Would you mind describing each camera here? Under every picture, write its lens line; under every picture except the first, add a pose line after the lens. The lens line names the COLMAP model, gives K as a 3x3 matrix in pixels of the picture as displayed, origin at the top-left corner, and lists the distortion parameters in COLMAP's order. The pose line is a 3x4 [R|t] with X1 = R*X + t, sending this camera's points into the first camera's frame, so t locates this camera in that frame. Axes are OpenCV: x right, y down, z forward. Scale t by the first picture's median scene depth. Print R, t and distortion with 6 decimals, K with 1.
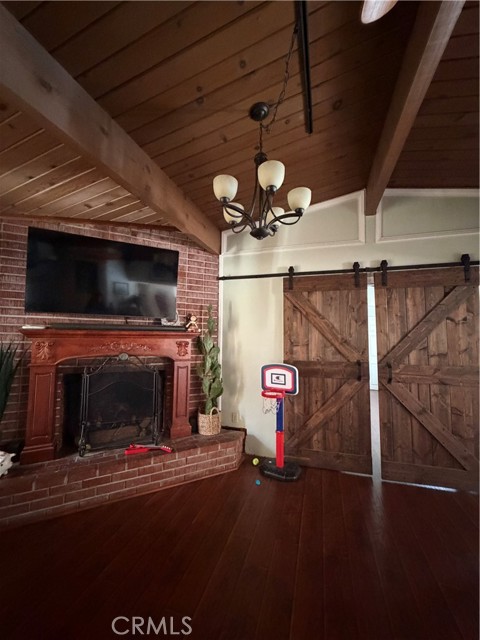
lens RADIAL K [[255.3, 0, 242.7], [0, 255.3, 317.4], [0, 0, 1]] dist [-0.004462, -0.000585]
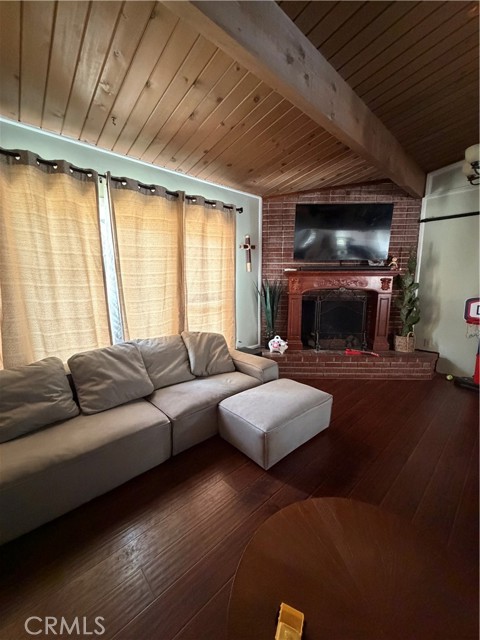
lens RADIAL K [[255.3, 0, 237.0], [0, 255.3, 320.0], [0, 0, 1]] dist [-0.004462, -0.000585]
pose [[0.863505, 0.062705, -0.500427, -0.223730], [0.047907, 0.977556, 0.205155, 0.001055], [0.502060, -0.201126, 0.841121, -0.451910]]
